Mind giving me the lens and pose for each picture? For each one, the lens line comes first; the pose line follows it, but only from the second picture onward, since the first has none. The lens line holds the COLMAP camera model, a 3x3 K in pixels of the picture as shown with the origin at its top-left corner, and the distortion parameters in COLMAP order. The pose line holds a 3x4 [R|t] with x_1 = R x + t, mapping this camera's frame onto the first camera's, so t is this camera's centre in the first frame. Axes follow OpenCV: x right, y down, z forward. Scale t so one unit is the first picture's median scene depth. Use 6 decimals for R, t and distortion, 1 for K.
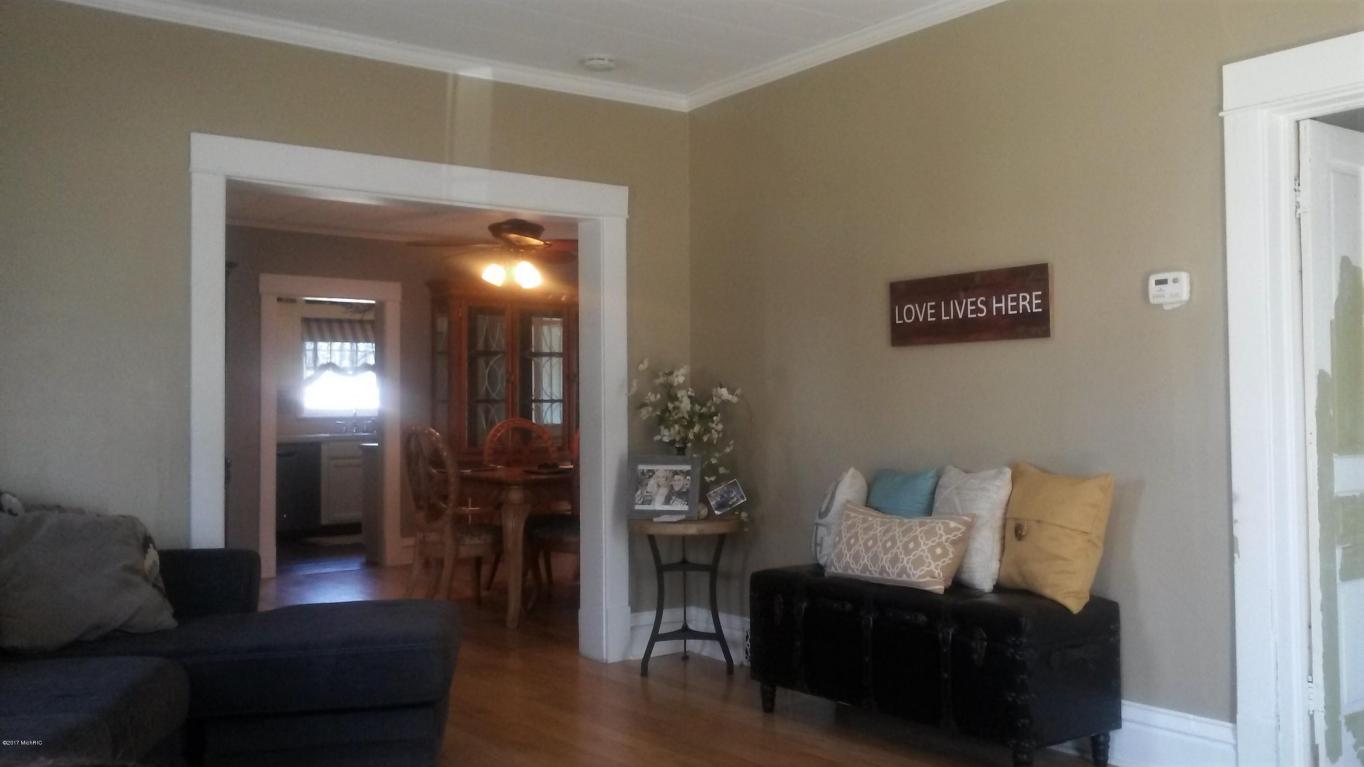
lens RADIAL K [[1171.3, 0, 682.0], [0, 1171.3, 383.5], [0, 0, 1]] dist [0.141605, -0.252136]
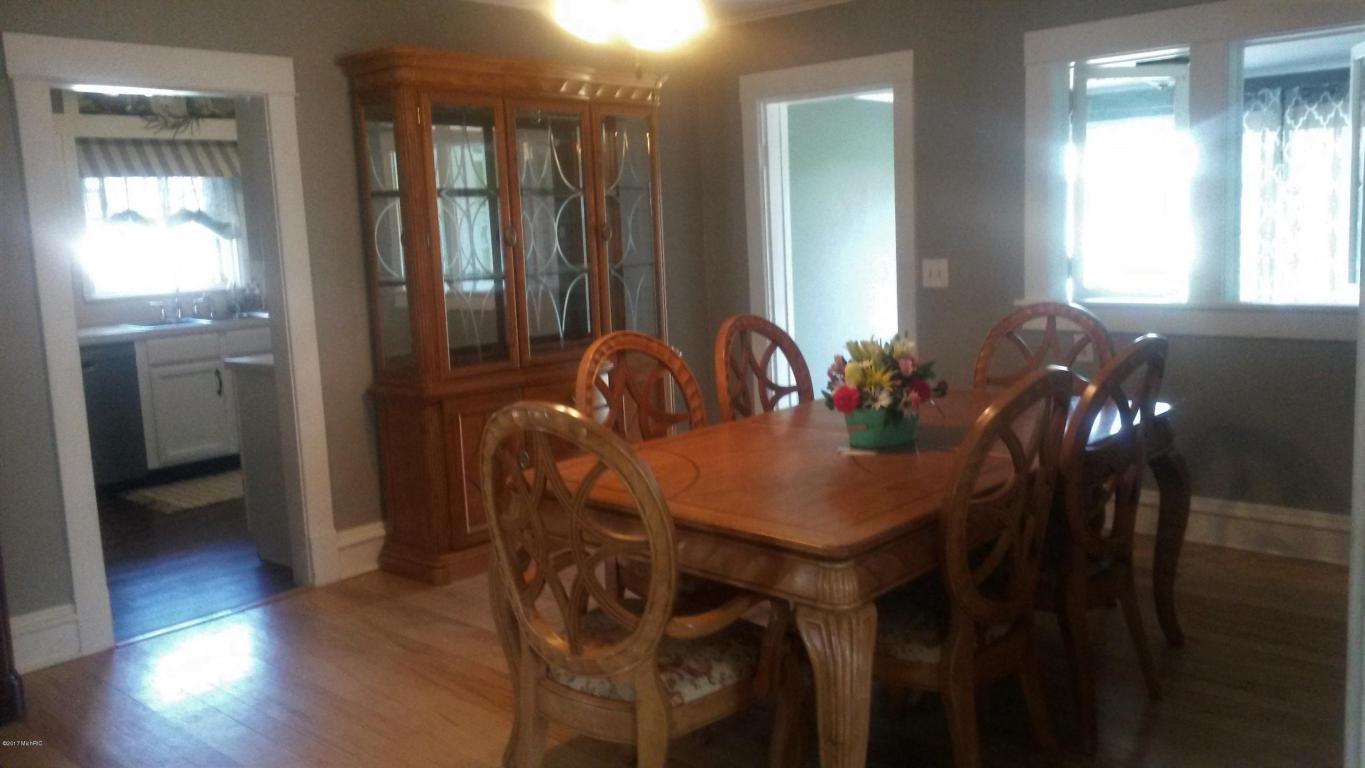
lens RADIAL K [[1077.1, 0, 682.2], [0, 1077.1, 399.7], [0, 0, 1]] dist [0.102221, -0.193403]
pose [[0.976783, -0.060688, 0.205458, -0.136100], [0.024185, 0.984144, 0.175717, -0.013471], [-0.212864, -0.166669, 0.962762, 0.363555]]
